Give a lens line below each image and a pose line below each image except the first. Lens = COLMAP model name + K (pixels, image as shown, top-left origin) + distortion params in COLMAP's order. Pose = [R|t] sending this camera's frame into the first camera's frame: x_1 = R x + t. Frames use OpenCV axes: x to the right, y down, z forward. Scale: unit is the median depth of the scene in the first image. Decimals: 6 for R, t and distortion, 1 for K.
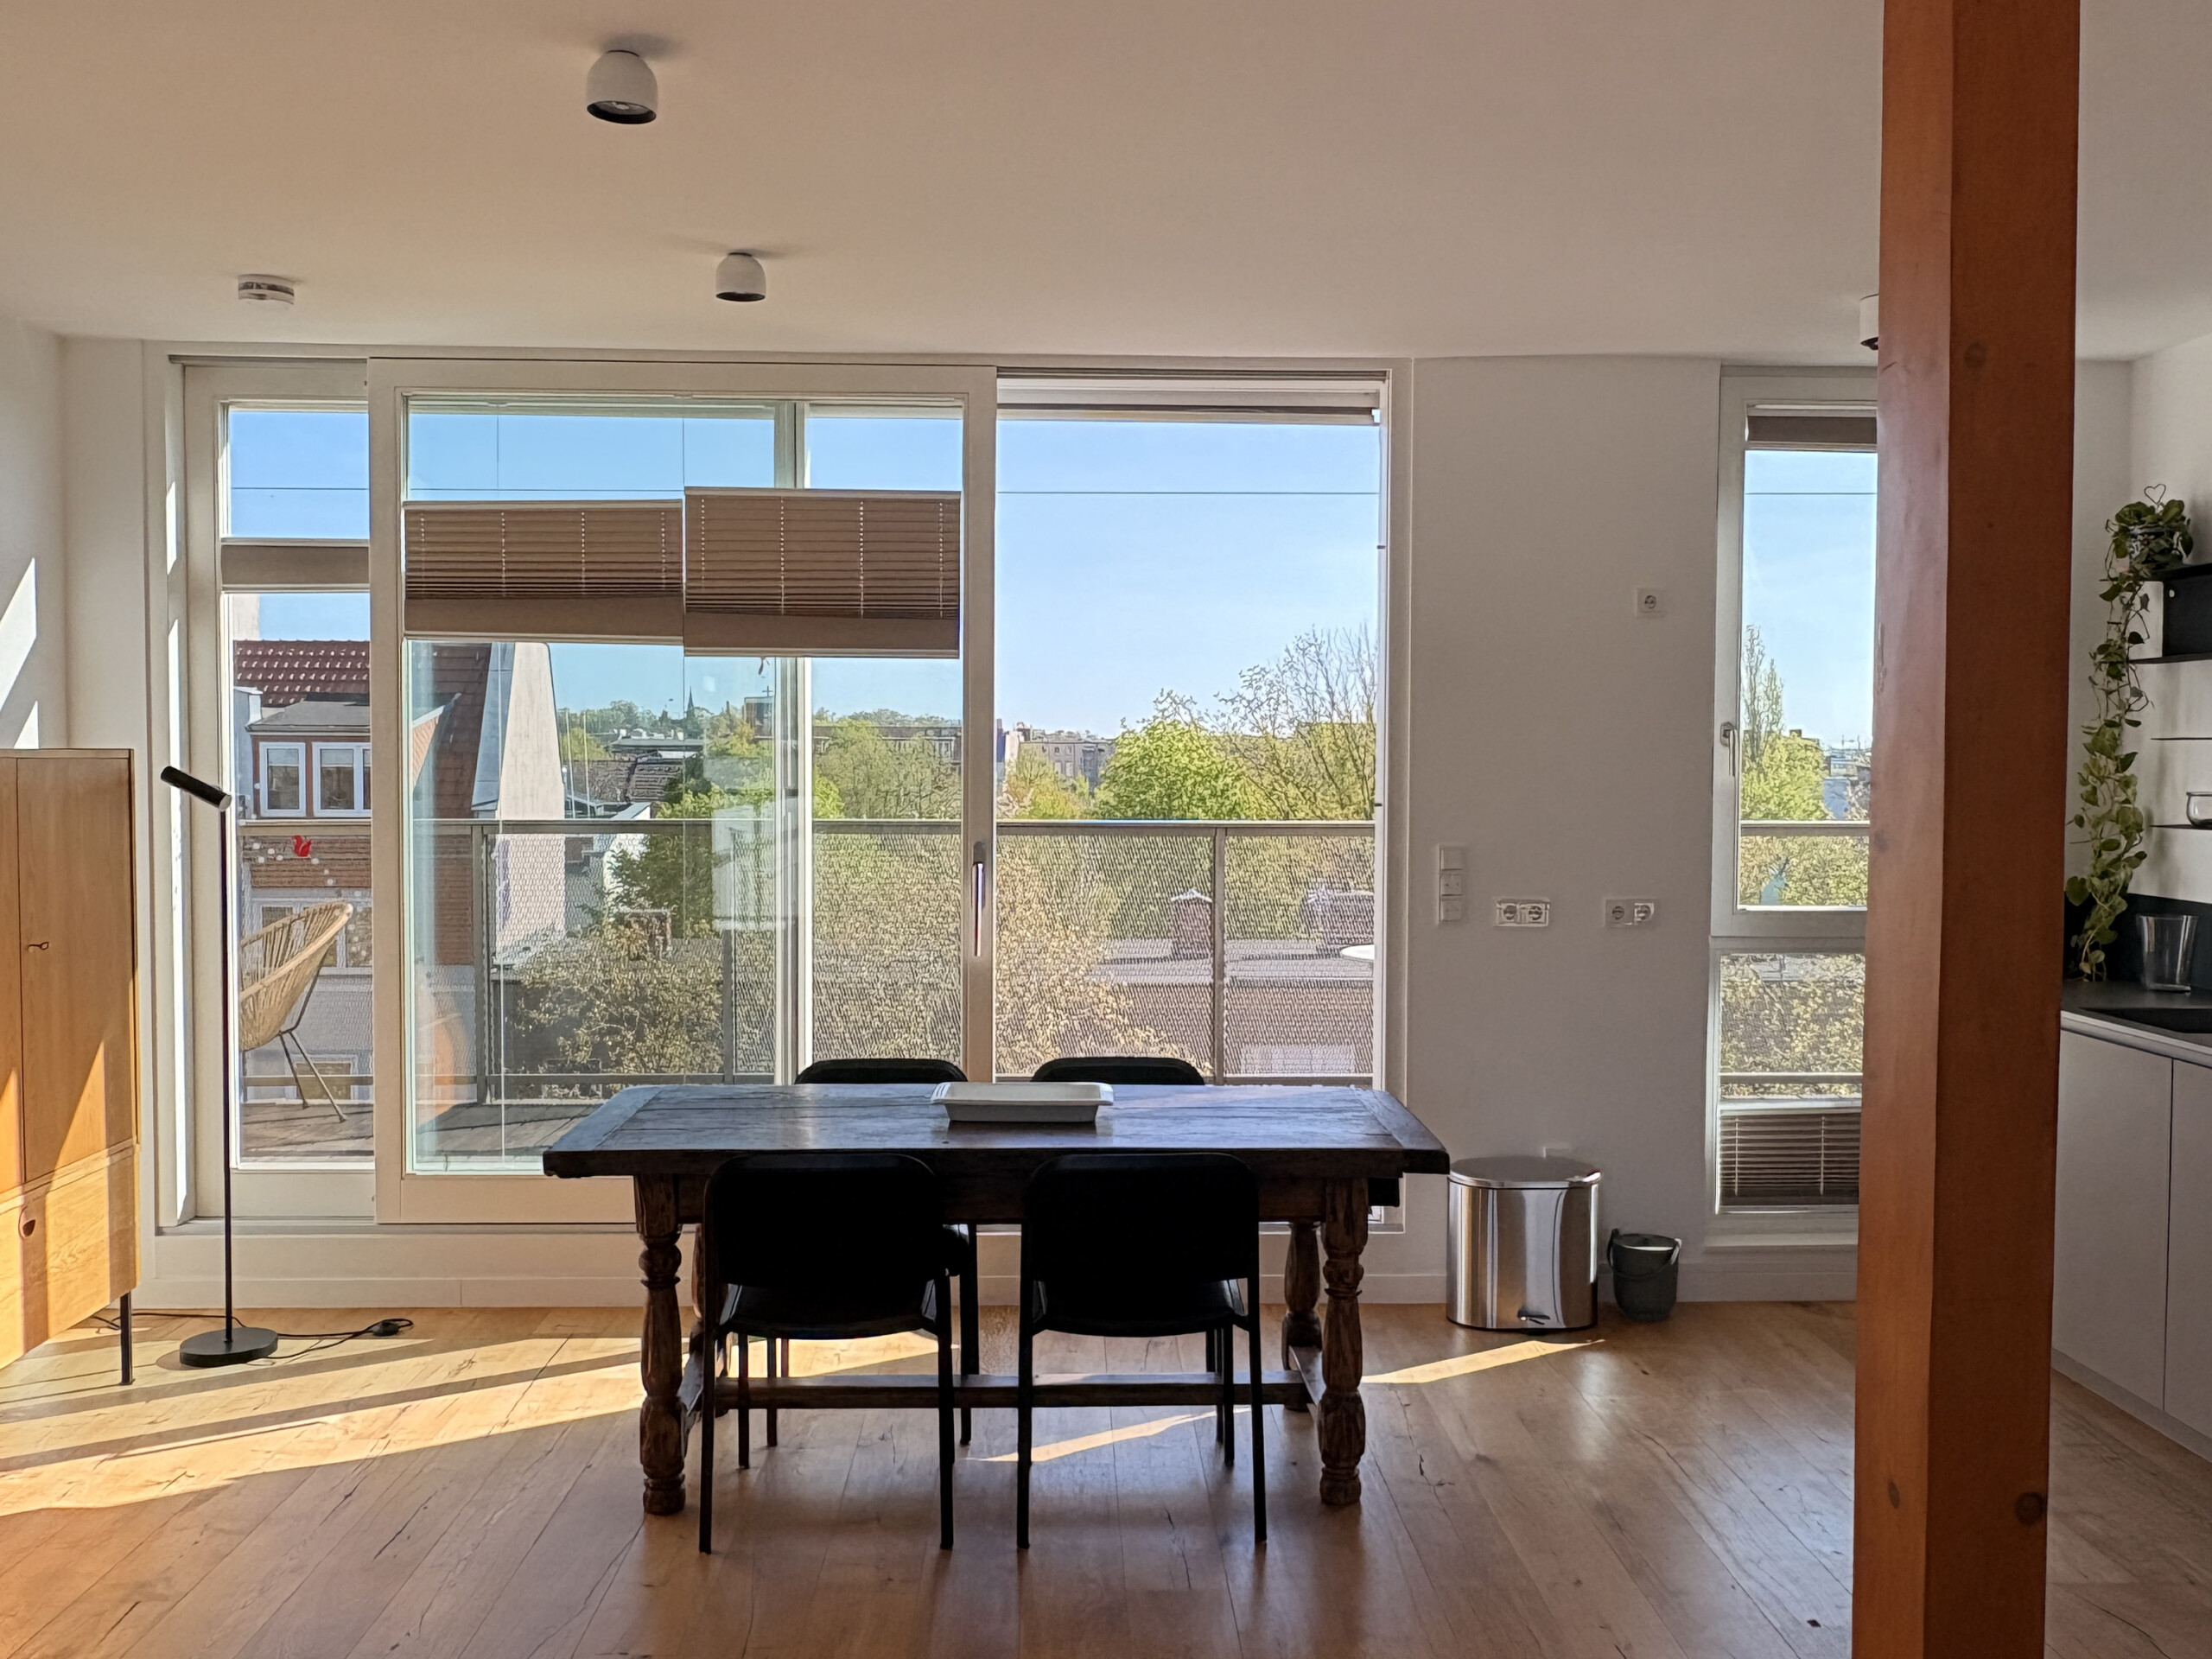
lens RADIAL K [[1881.4, 0, 1106.0], [0, 1881.4, 829.5], [0, 0, 1]] dist [-0.005524, 0.002529]
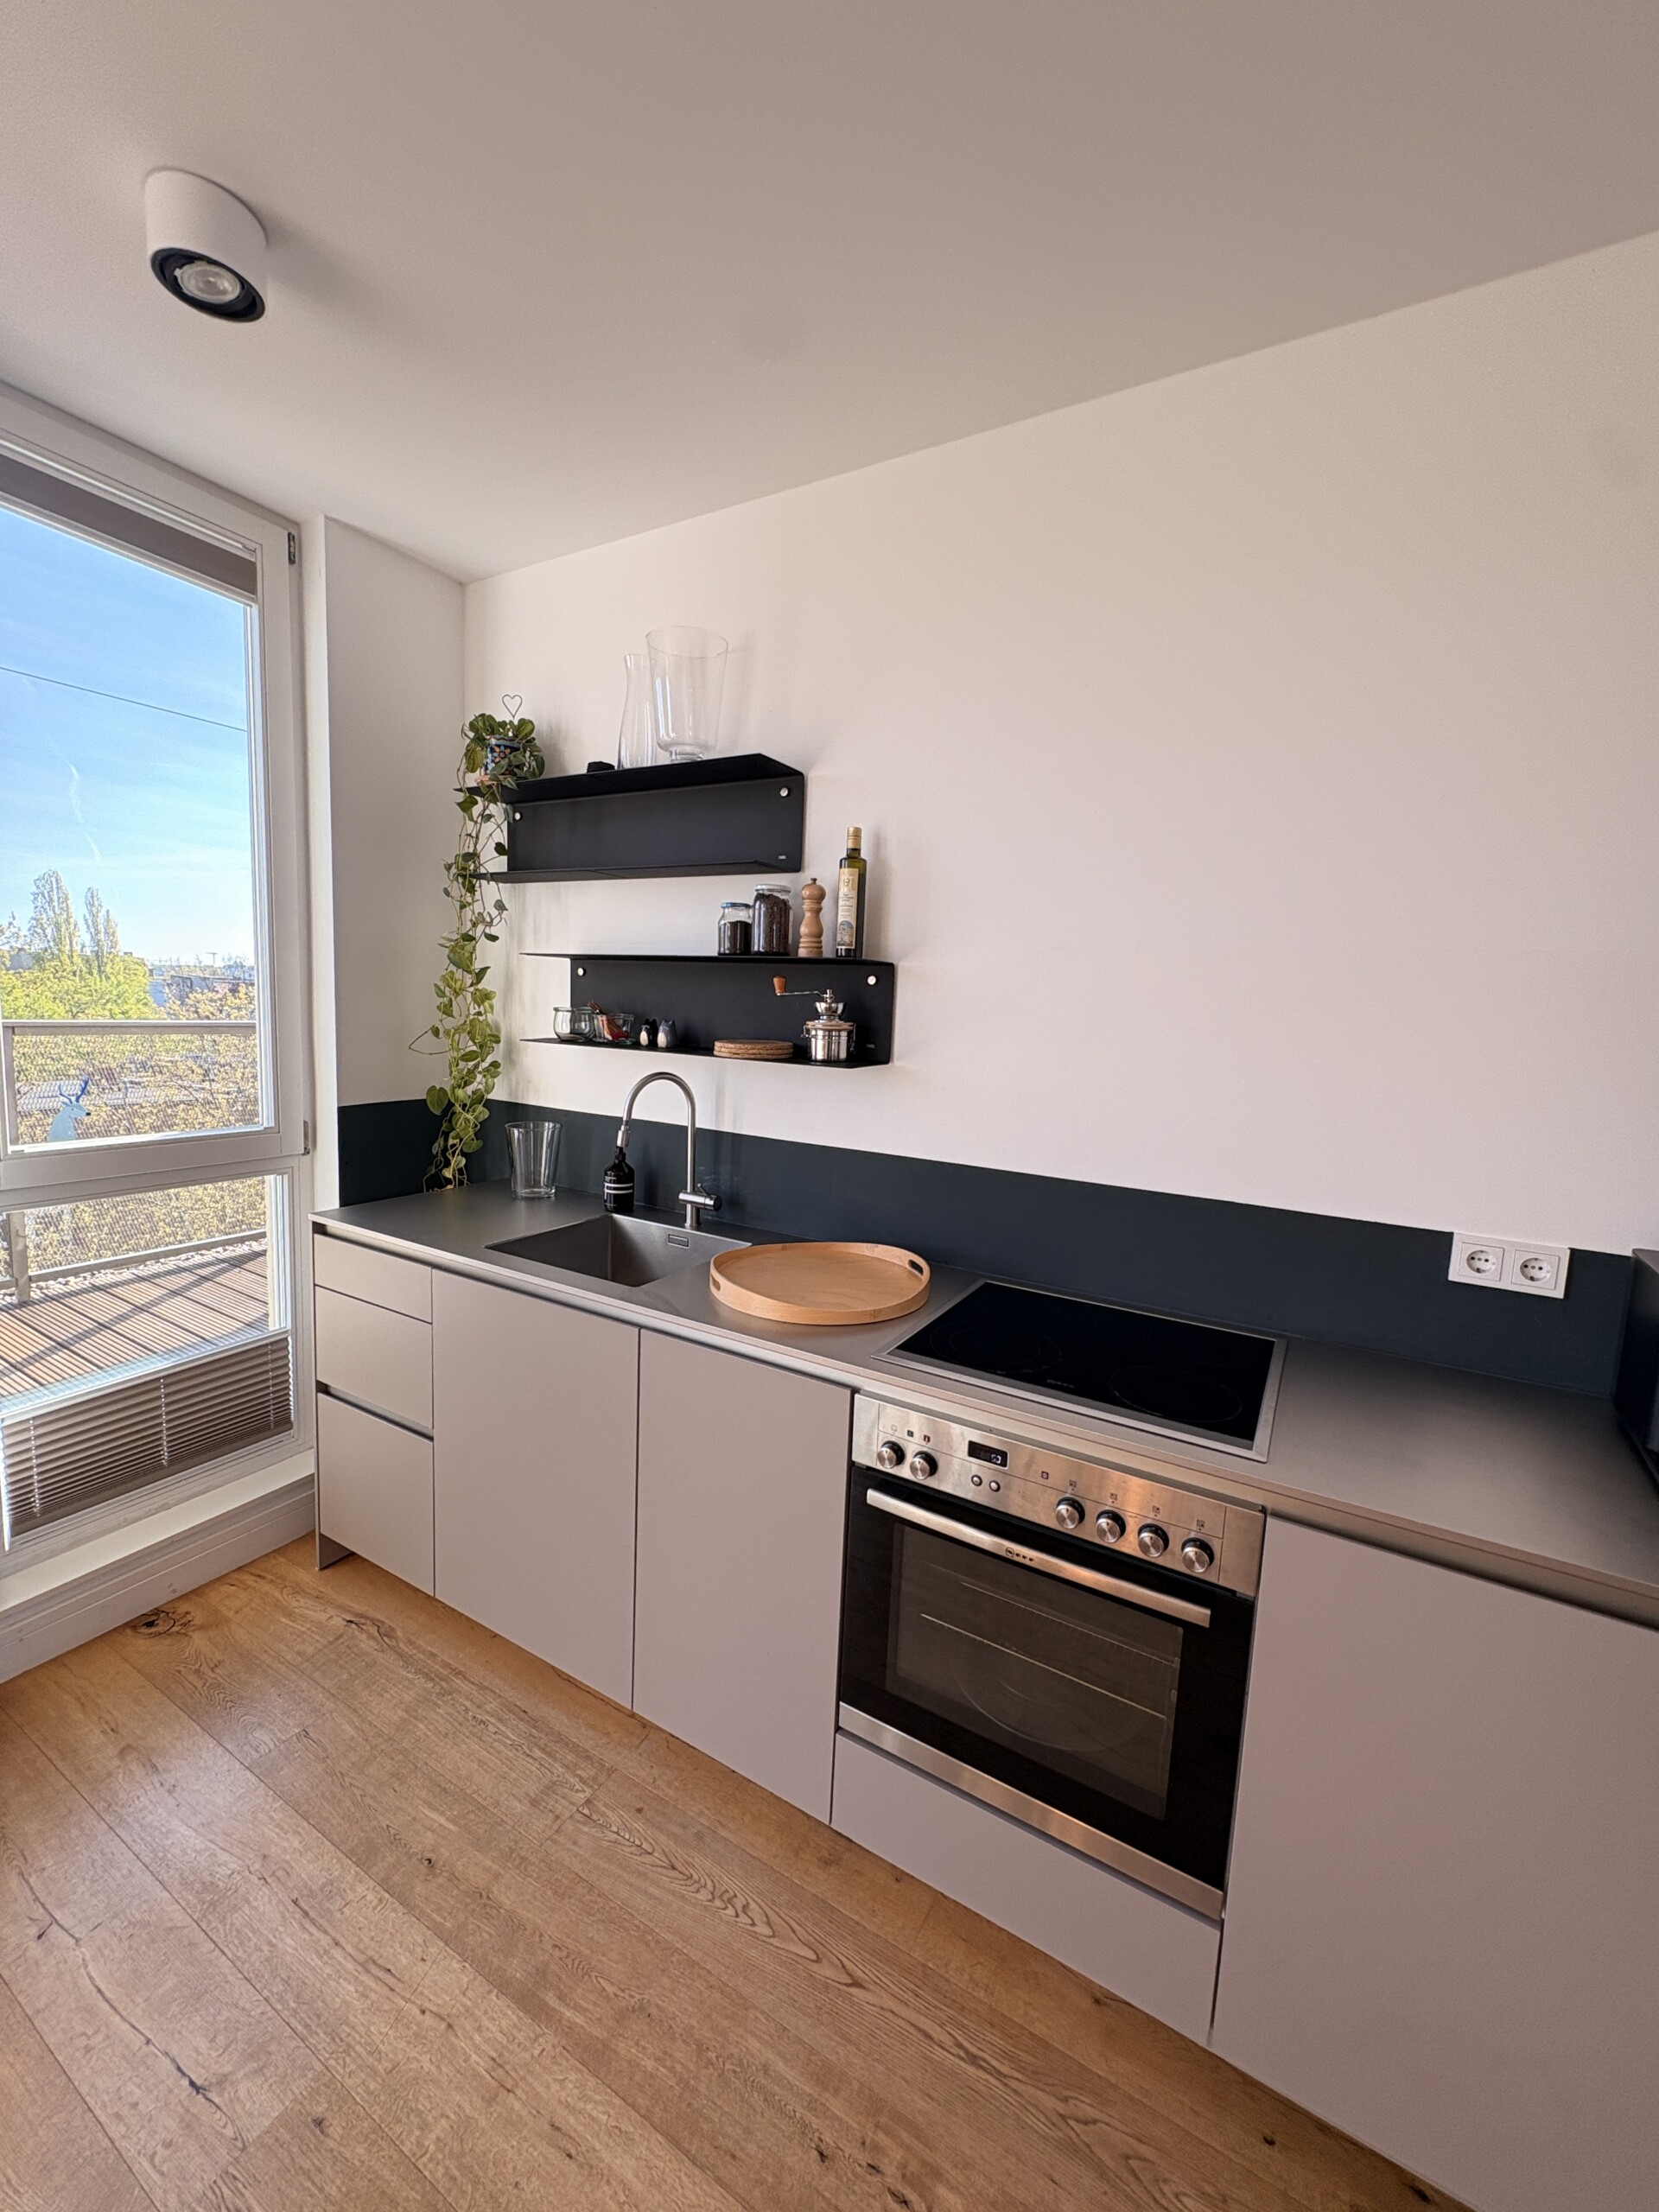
lens RADIAL K [[880.5, 0, 829.5], [0, 880.5, 1106.0], [0, 0, 1]] dist [0.002613, 0.000375]
pose [[0.525188, -0.079859, 0.847231, 0.225591], [-0.010808, 0.994881, 0.100477, -0.015209], [-0.850918, -0.061926, 0.521636, 0.577610]]
